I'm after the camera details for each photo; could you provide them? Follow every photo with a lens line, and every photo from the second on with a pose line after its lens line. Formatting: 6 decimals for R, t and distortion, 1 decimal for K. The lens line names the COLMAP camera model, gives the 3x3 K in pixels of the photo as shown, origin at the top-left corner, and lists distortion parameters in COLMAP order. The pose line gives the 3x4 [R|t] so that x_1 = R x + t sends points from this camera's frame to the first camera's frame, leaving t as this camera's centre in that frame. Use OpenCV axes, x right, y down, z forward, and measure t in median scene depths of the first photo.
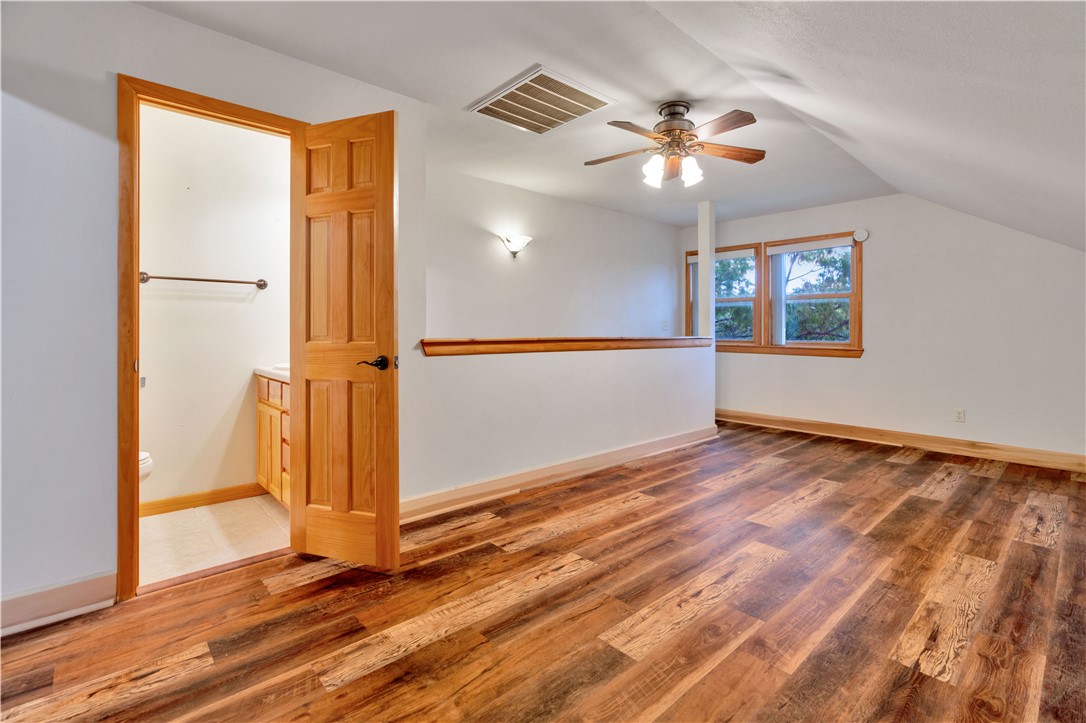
lens RADIAL K [[492.6, 0, 546.3], [0, 492.6, 335.6], [0, 0, 1]] dist [-0.001304, 0.000145]
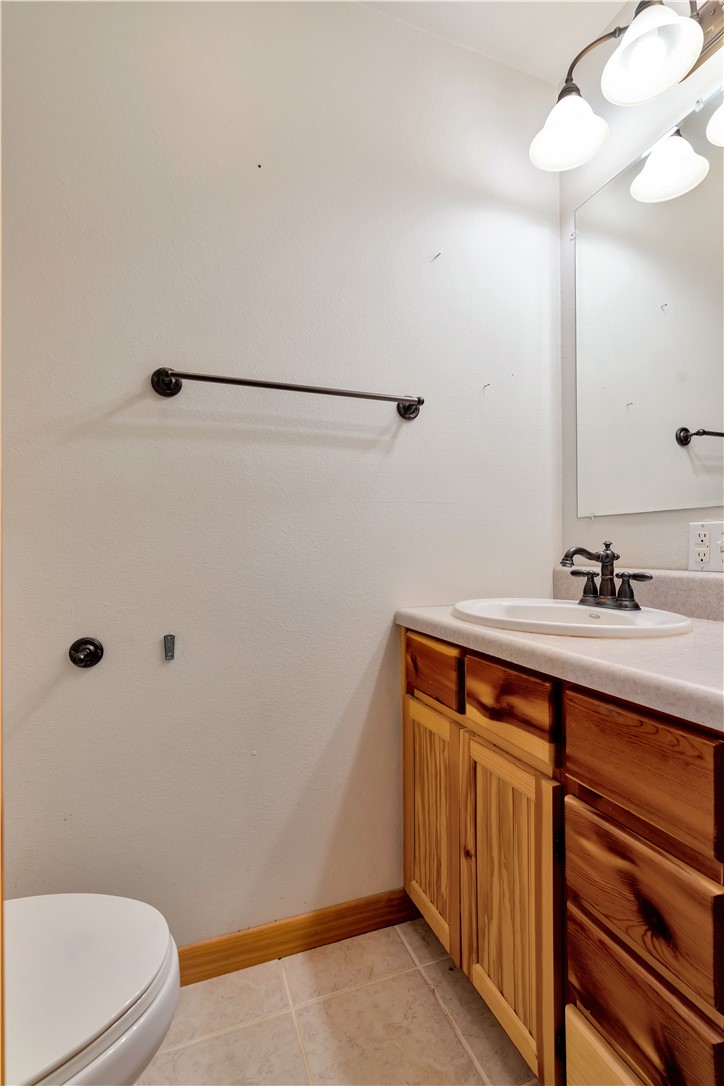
lens RADIAL K [[510.9, 0, 360.4], [0, 510.9, 545.1], [0, 0, 1]] dist [0.001275, 0.000156]
pose [[0.926435, -0.005313, -0.376418, -0.476754], [0.001277, 0.999939, -0.010973, 0.017219], [0.376453, 0.009685, 0.926385, 0.615351]]
